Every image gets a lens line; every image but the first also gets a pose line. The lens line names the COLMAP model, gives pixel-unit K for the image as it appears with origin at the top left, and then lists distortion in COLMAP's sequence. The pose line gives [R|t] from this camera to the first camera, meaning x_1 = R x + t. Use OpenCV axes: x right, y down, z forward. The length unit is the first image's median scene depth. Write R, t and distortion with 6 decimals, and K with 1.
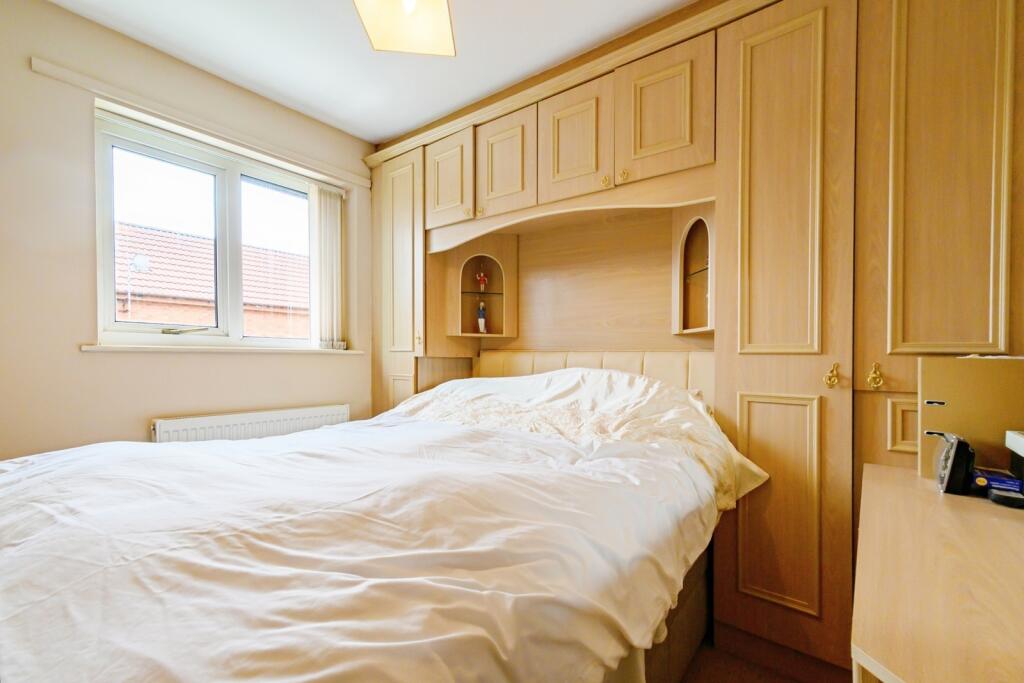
lens RADIAL K [[459.5, 0, 511.7], [0, 459.5, 367.7], [0, 0, 1]] dist [0.000605, -0.000021]
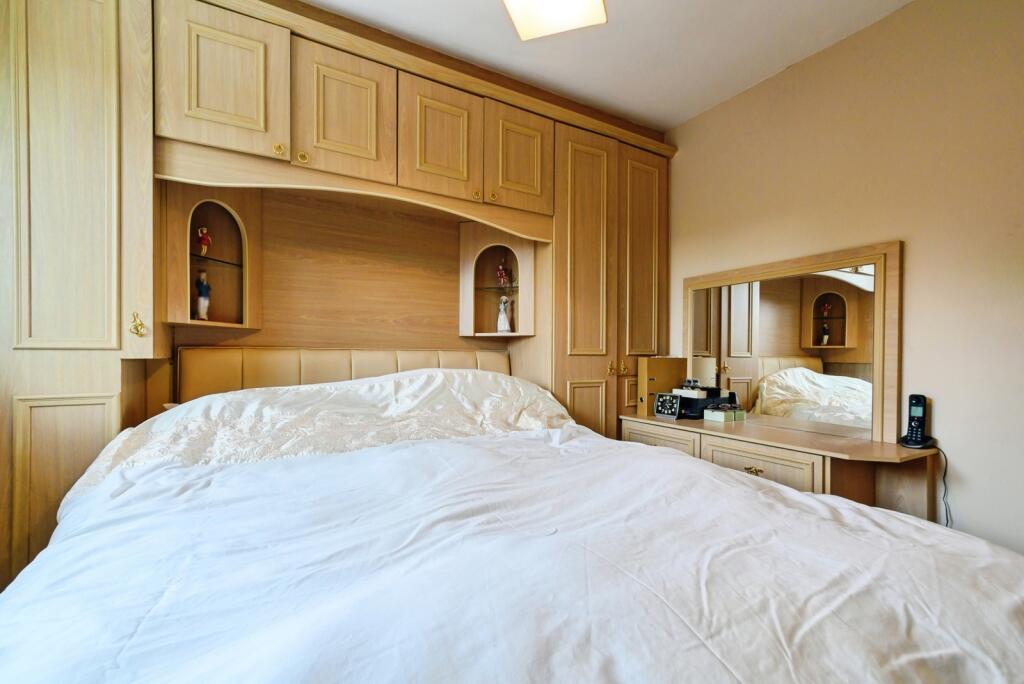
lens RADIAL K [[458.3, 0, 517.8], [0, 458.3, 357.9], [0, 0, 1]] dist [0.023353, 0.000044]
pose [[0.375936, -0.003451, 0.926639, -0.762467], [0.020168, 0.999787, -0.004459, -0.013987], [-0.926426, 0.020365, 0.375925, 0.511317]]
